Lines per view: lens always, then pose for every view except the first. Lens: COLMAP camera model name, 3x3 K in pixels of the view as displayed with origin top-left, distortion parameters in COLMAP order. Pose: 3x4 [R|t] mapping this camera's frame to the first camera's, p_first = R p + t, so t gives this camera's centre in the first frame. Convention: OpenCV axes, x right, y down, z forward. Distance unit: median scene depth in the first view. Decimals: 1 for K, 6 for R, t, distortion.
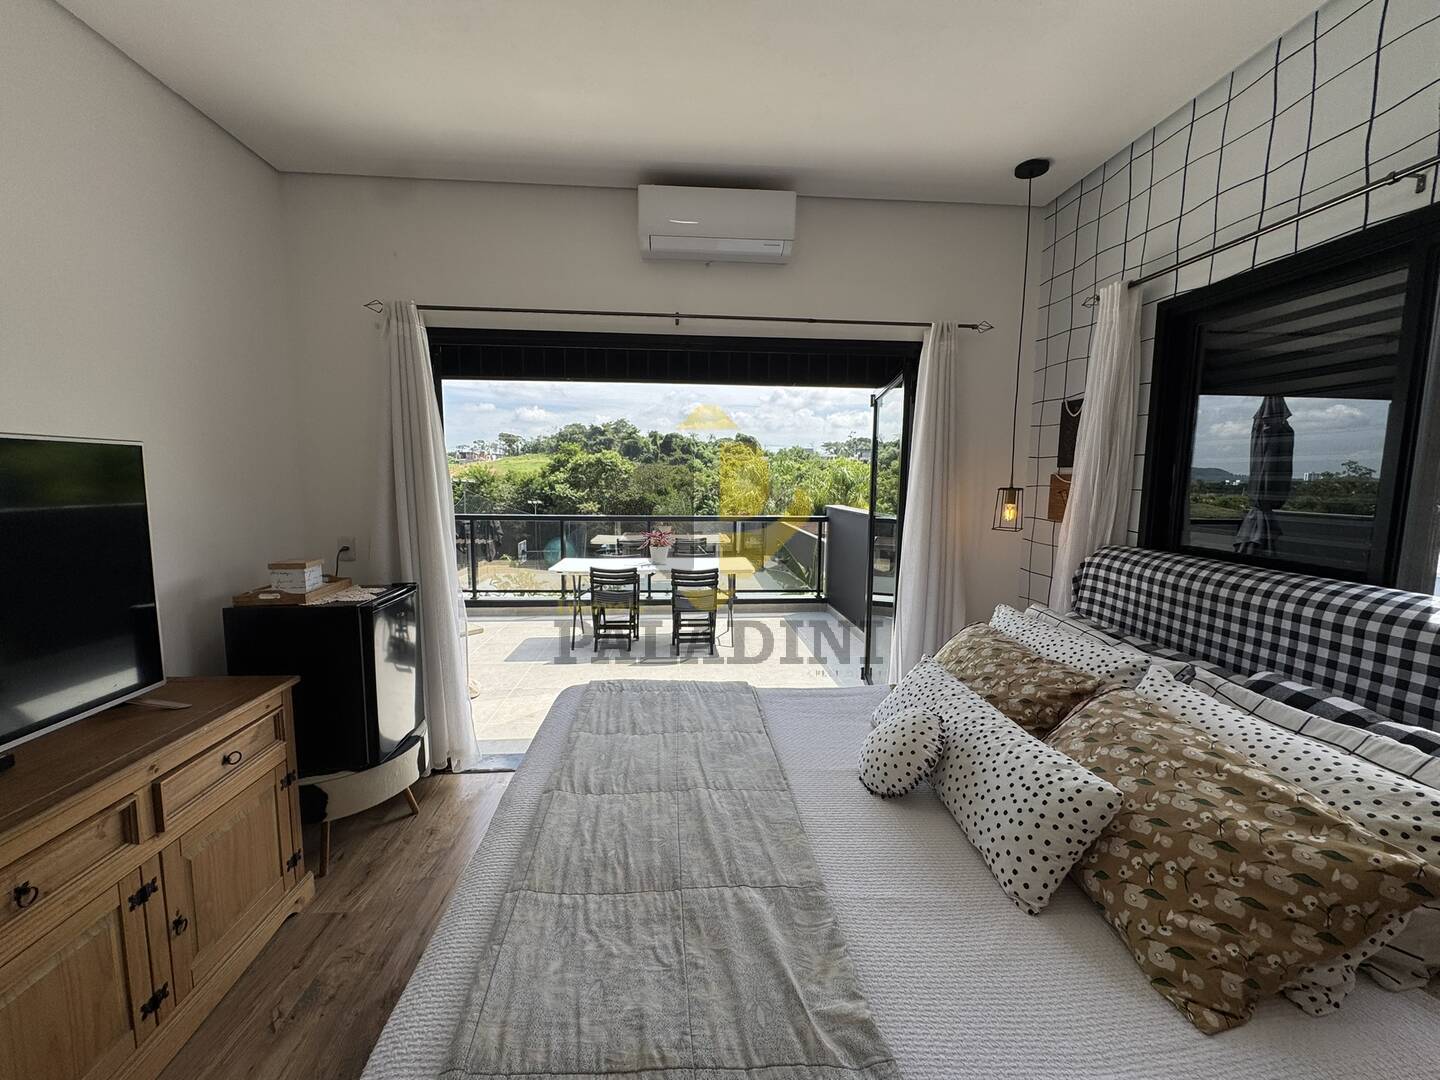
lens RADIAL K [[576.2, 0, 715.4], [0, 576.2, 542.5], [0, 0, 1]] dist [-0.001963, 0.000659]
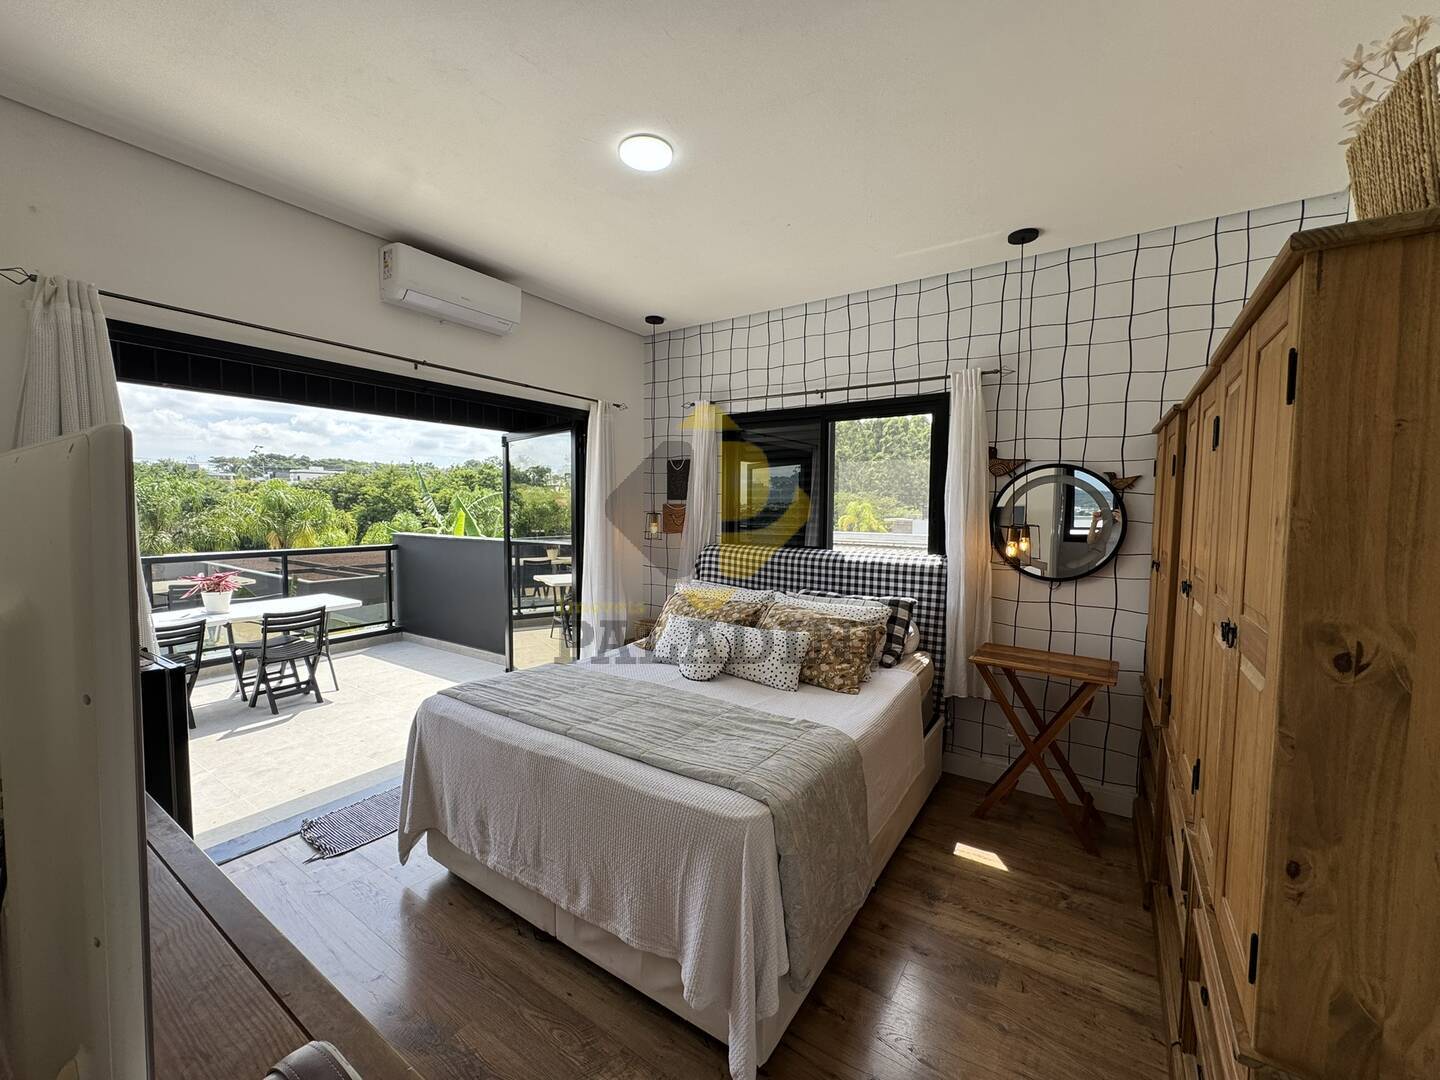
lens RADIAL K [[576.2, 0, 720.1], [0, 576.2, 541.0], [0, 0, 1]] dist [-0.001963, 0.000659]
pose [[0.614277, -0.053484, 0.787276, -0.688329], [0.088748, 0.996053, -0.001579, 0.000796], [-0.784084, 0.070839, 0.616599, -0.124916]]
